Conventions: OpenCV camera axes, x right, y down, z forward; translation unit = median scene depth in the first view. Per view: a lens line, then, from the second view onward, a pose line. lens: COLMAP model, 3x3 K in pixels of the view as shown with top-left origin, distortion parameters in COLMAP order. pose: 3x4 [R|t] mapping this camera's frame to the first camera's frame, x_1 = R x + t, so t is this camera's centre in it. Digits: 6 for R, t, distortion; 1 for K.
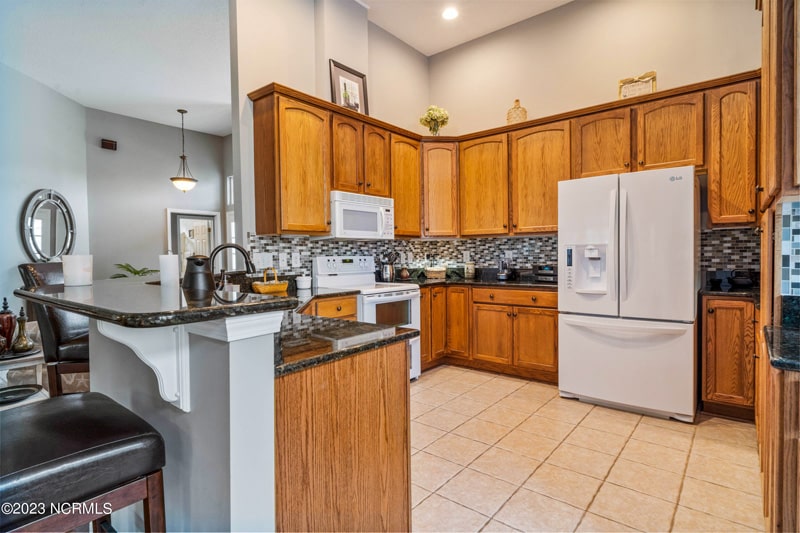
lens RADIAL K [[413.8, 0, 400.0], [0, 413.8, 266.5], [0, 0, 1]] dist [-0.000011, 0.000034]
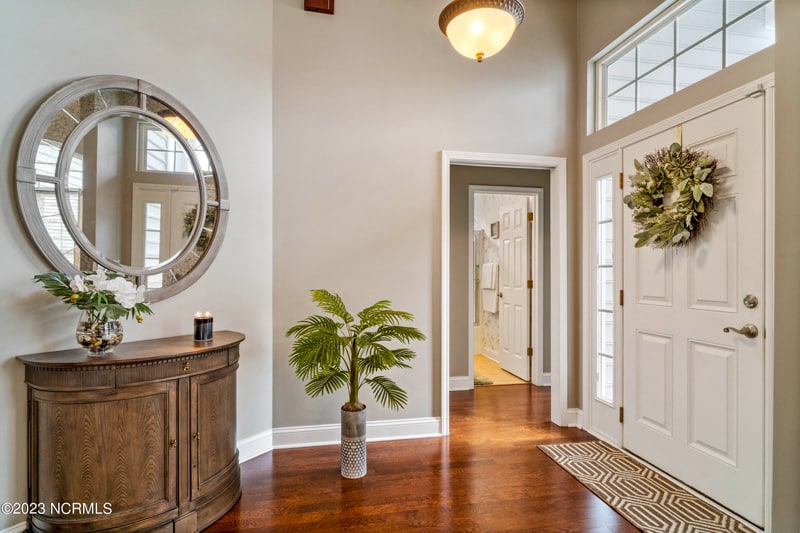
lens RADIAL K [[413.8, 0, 400.0], [0, 413.8, 266.5], [0, 0, 1]] dist [-0.000011, 0.000034]
pose [[0.771818, 0.004979, -0.635825, -0.664671], [-0.024413, 0.999464, -0.021808, -0.041236], [0.635375, 0.032354, 0.771525, 1.312209]]
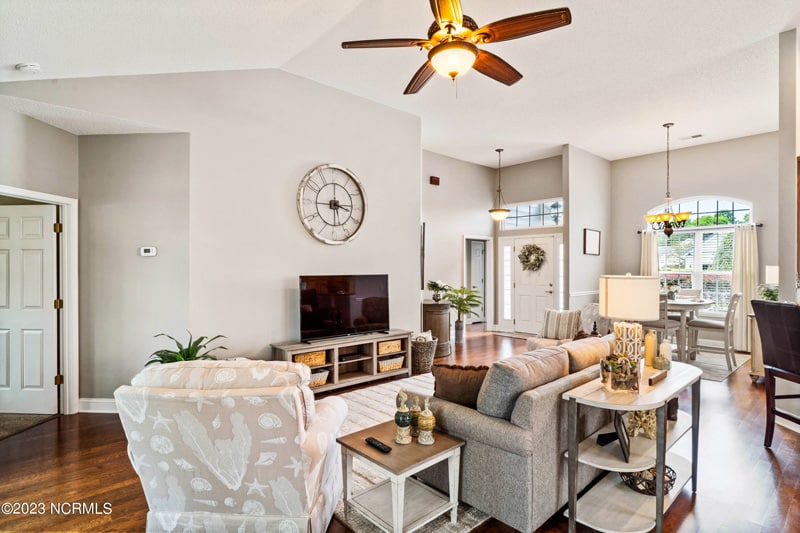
lens RADIAL K [[413.8, 0, 400.0], [0, 413.8, 266.5], [0, 0, 1]] dist [-0.000011, 0.000034]
pose [[0.990337, 0.011059, -0.138242, -1.131537], [-0.014830, 0.999545, -0.026275, -0.047325], [0.137889, 0.028071, 0.990050, -0.252995]]
